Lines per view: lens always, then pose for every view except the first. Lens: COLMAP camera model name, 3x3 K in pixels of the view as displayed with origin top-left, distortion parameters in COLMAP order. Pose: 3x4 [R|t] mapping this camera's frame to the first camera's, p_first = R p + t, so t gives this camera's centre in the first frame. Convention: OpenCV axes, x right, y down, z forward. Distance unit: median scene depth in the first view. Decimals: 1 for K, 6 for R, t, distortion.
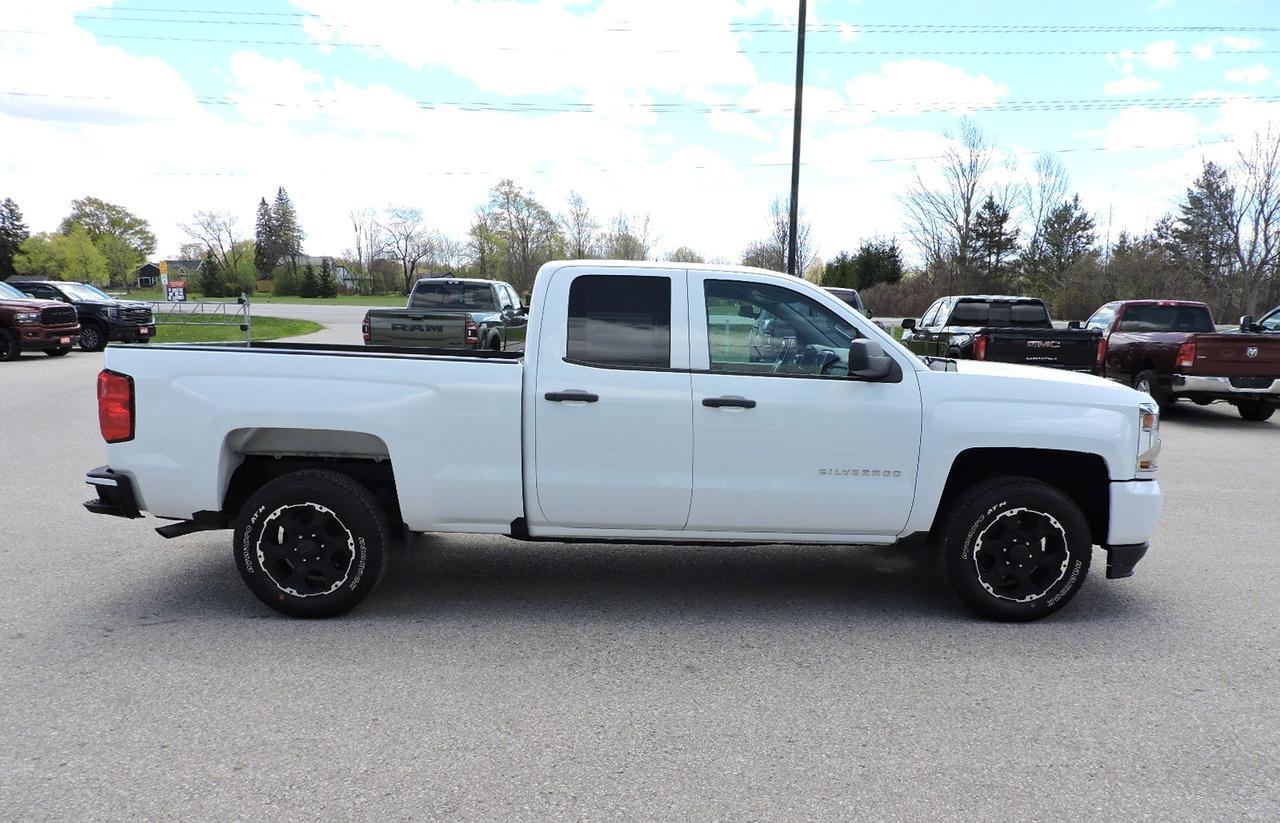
lens RADIAL K [[966.6, 0, 662.1], [0, 966.6, 385.1], [0, 0, 1]] dist [-0.006840, -0.007535]
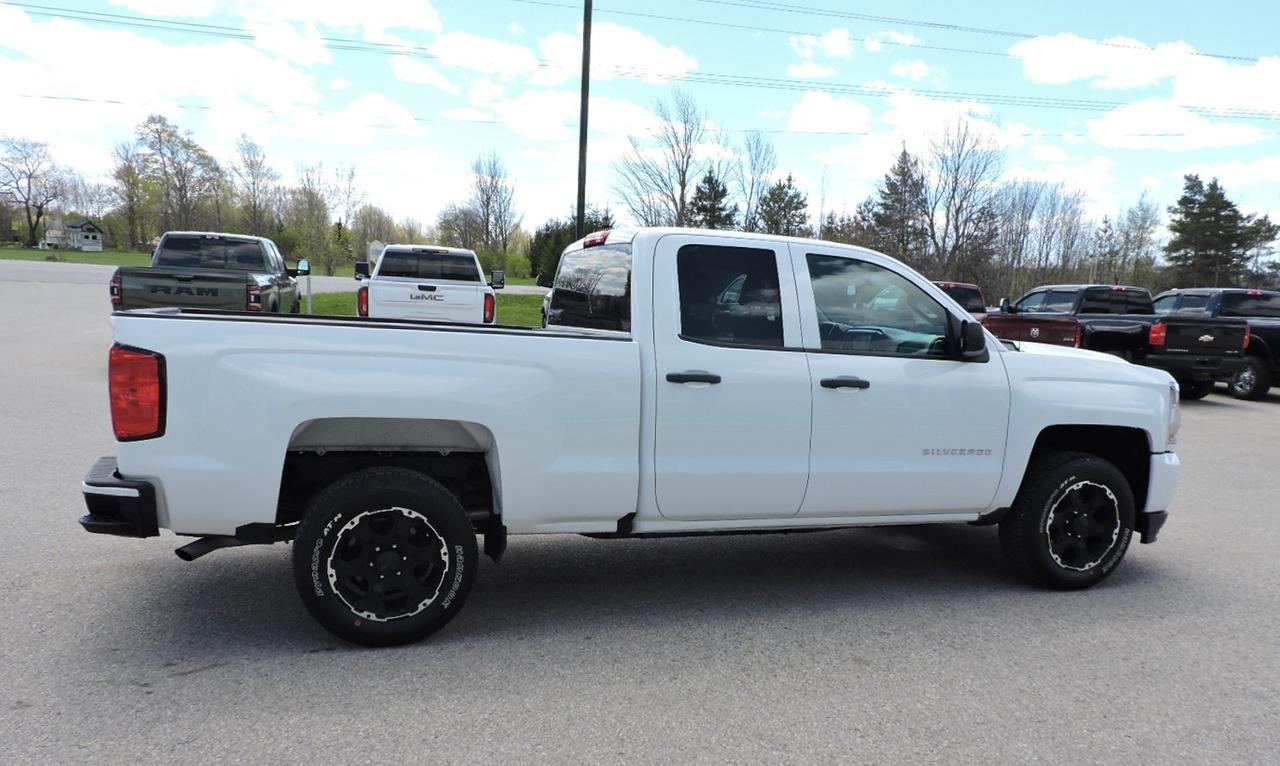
lens RADIAL K [[1022.3, 0, 686.8], [0, 1022.3, 381.3], [0, 0, 1]] dist [-0.005540, -0.004741]
pose [[0.944597, -0.004877, 0.328197, -0.396391], [-0.002188, 0.999774, 0.021155, -0.004514], [-0.328226, -0.020701, 0.944372, 0.089909]]
